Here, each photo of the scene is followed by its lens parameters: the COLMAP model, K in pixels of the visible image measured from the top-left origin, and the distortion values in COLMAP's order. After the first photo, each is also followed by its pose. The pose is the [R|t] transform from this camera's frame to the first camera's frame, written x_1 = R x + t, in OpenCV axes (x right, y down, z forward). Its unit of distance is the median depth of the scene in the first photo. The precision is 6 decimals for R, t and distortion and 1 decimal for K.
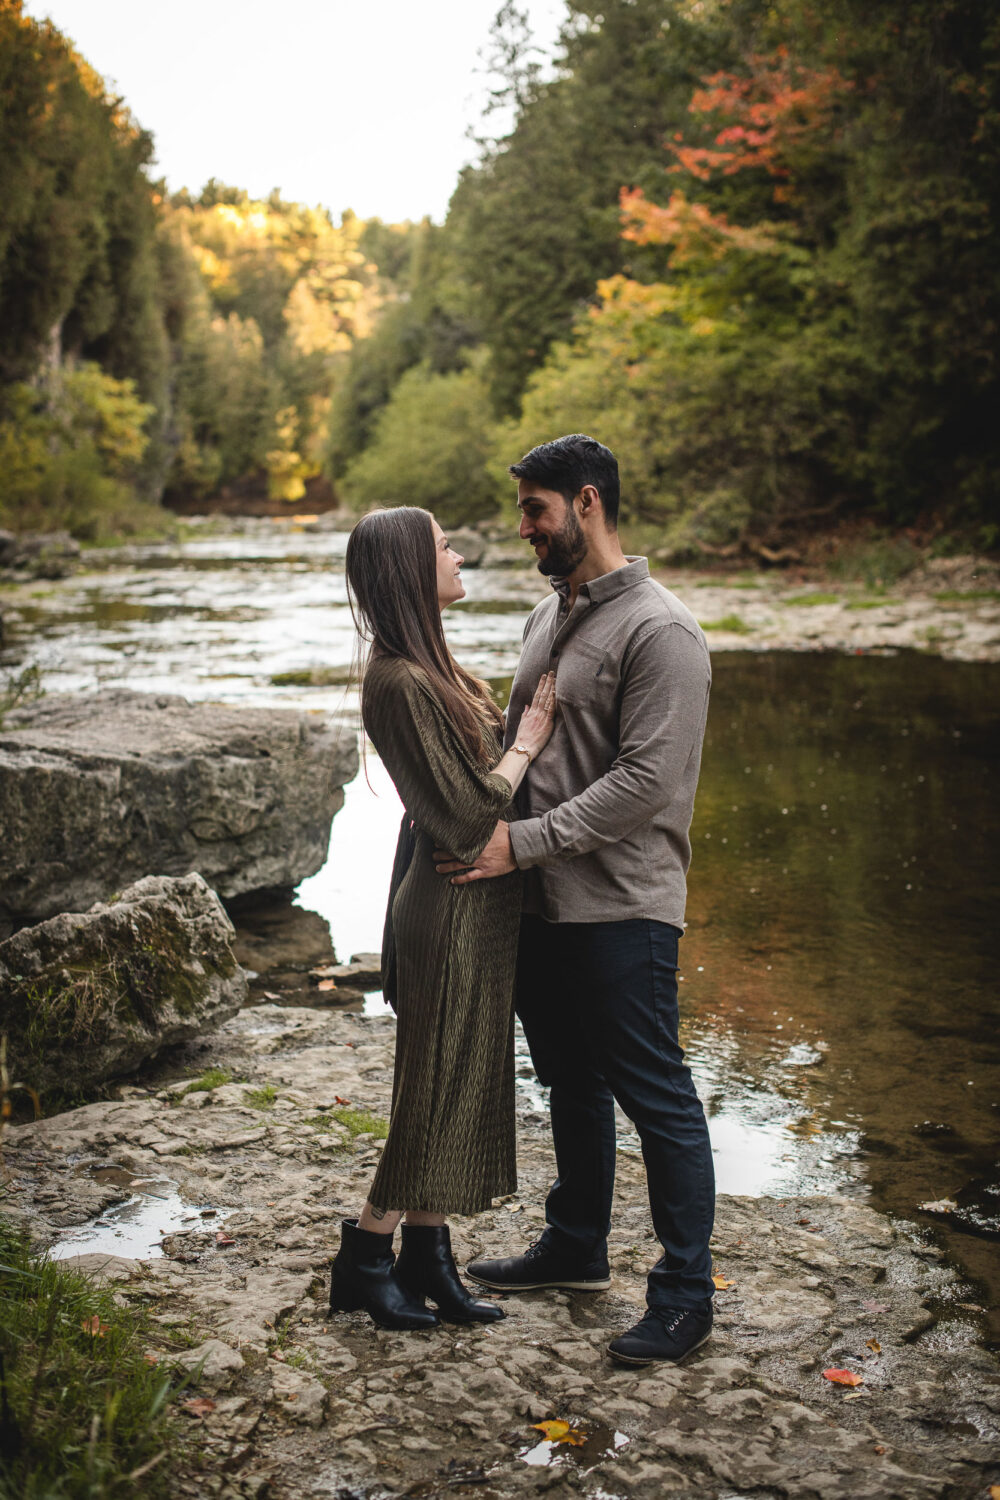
lens RADIAL K [[2190.8, 0, 500.9], [0, 2190.8, 732.3], [0, 0, 1]] dist [-0.146214, 0.112831]
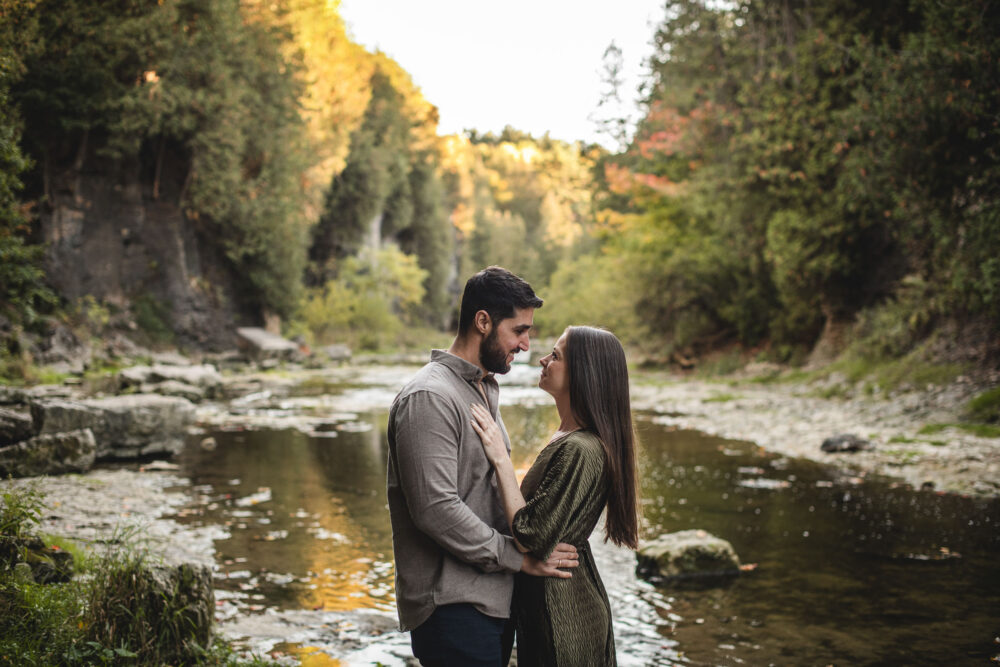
lens RADIAL K [[1460.5, 0, 500.0], [0, 1460.5, 333.5], [0, 0, 1]] dist [-0.146214, 0.112831]
pose [[0.988754, 0.011628, -0.149096, 0.065439], [-0.026834, 0.994586, -0.100391, 0.009122], [0.147121, 0.103263, 0.983713, -0.095668]]
